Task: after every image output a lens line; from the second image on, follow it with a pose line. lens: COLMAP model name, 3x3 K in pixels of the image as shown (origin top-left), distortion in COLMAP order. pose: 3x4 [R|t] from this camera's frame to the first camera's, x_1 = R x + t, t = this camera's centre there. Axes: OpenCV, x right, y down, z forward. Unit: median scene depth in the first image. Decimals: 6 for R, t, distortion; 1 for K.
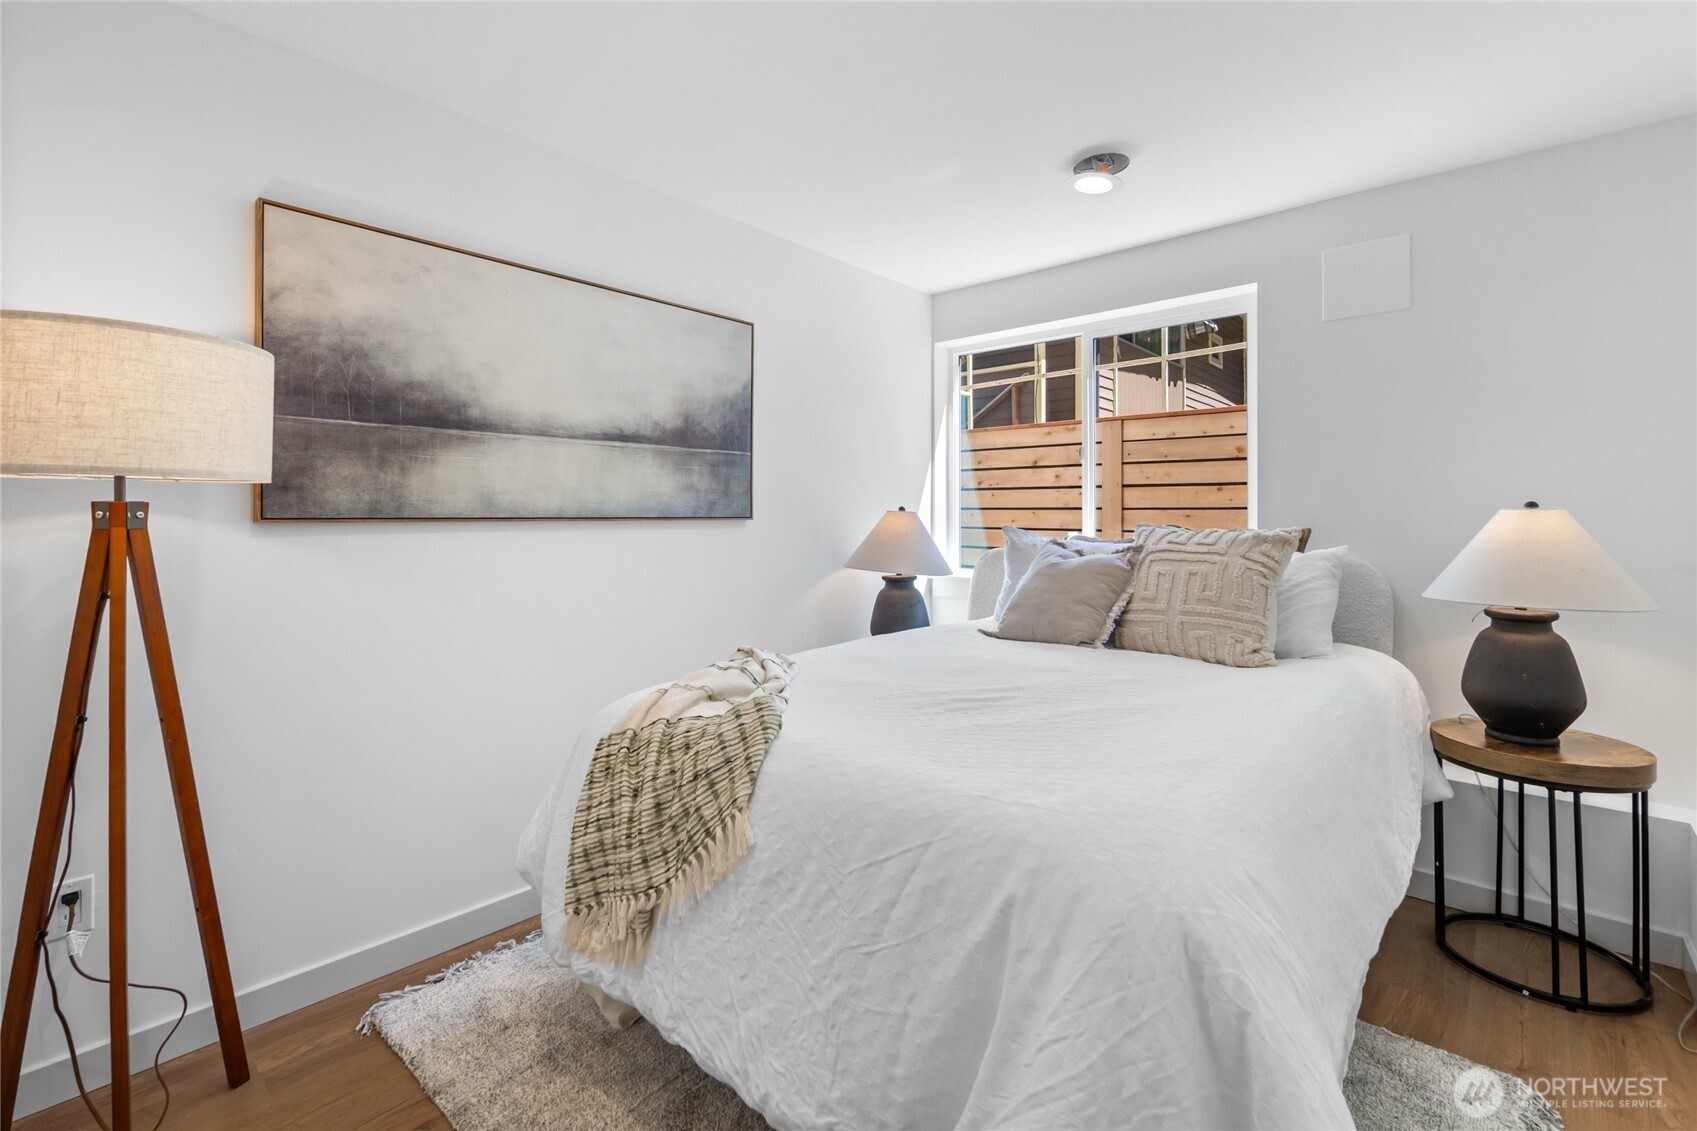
lens RADIAL K [[748.0, 0, 855.5], [0, 748.0, 516.1], [0, 0, 1]] dist [-0.005417, -0.000548]
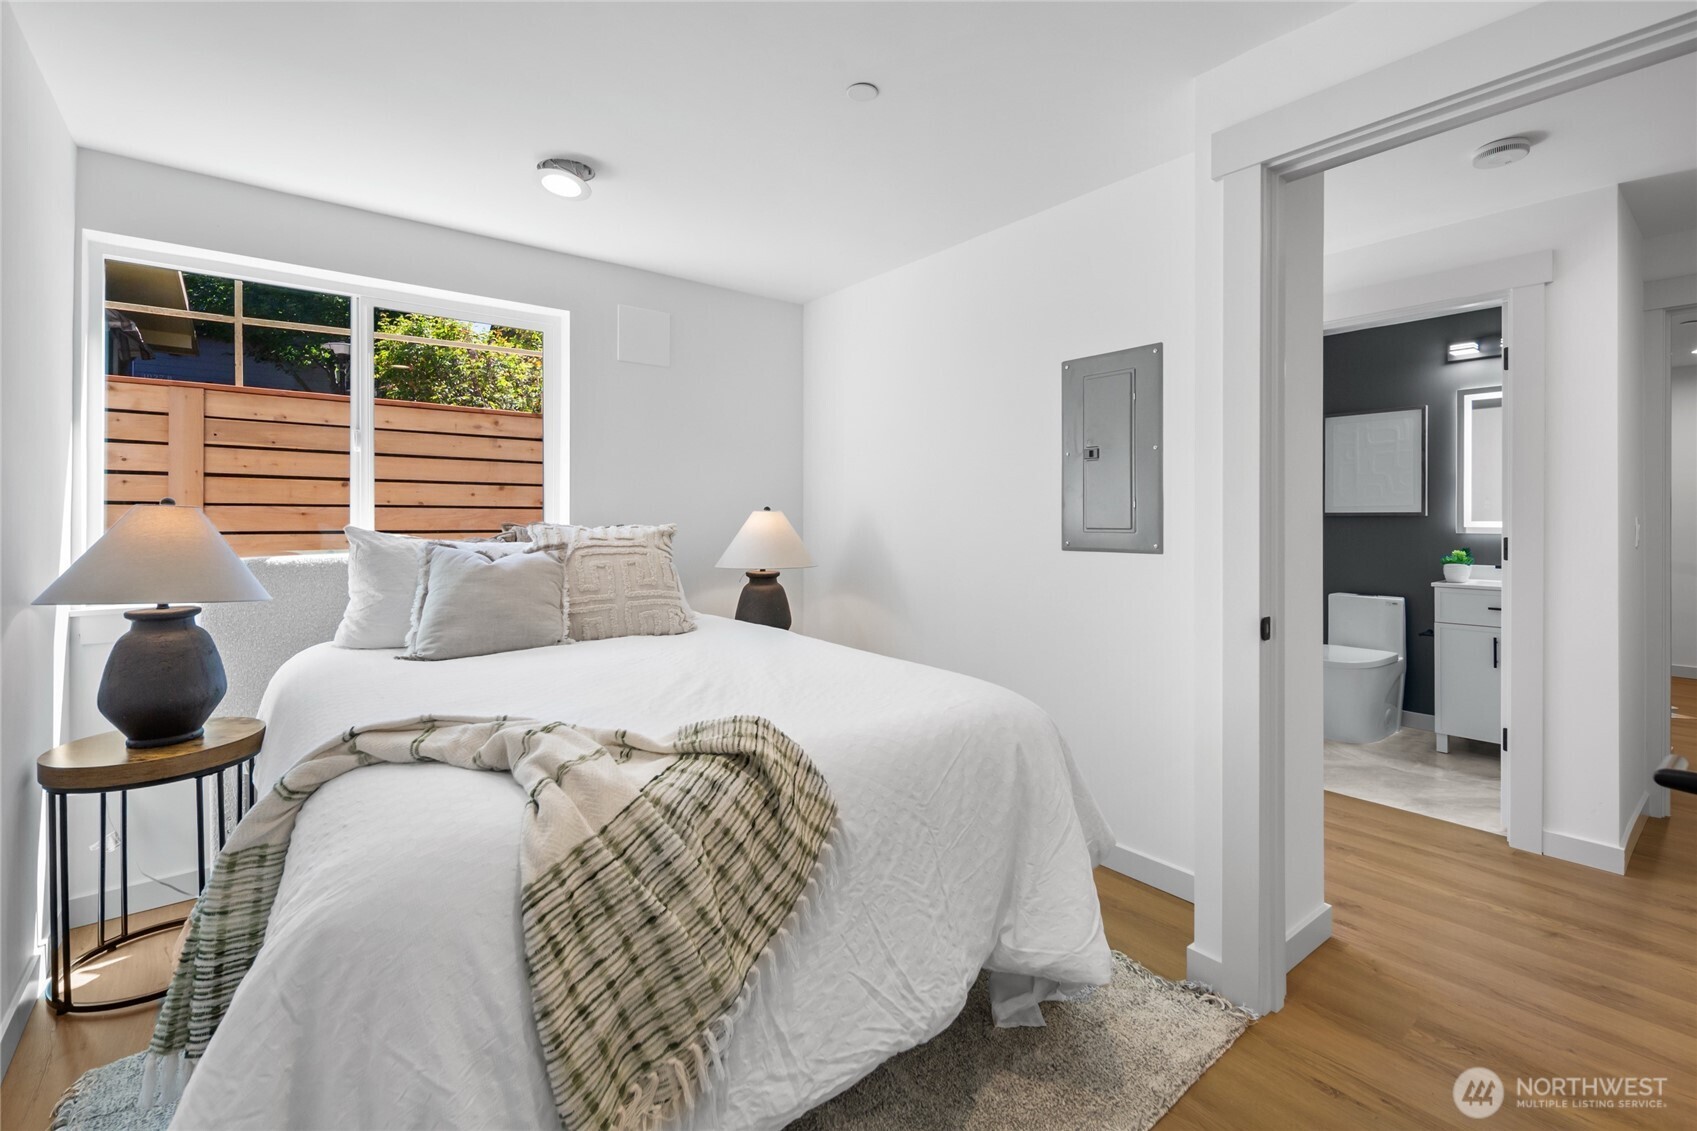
lens RADIAL K [[748.0, 0, 855.5], [0, 748.0, 516.1], [0, 0, 1]] dist [-0.005417, -0.000548]
pose [[0.159764, 0.001345, 0.987154, -0.609417], [-0.003857, 0.999992, -0.000738, 0.001549], [-0.987148, -0.003689, 0.159768, 0.445024]]
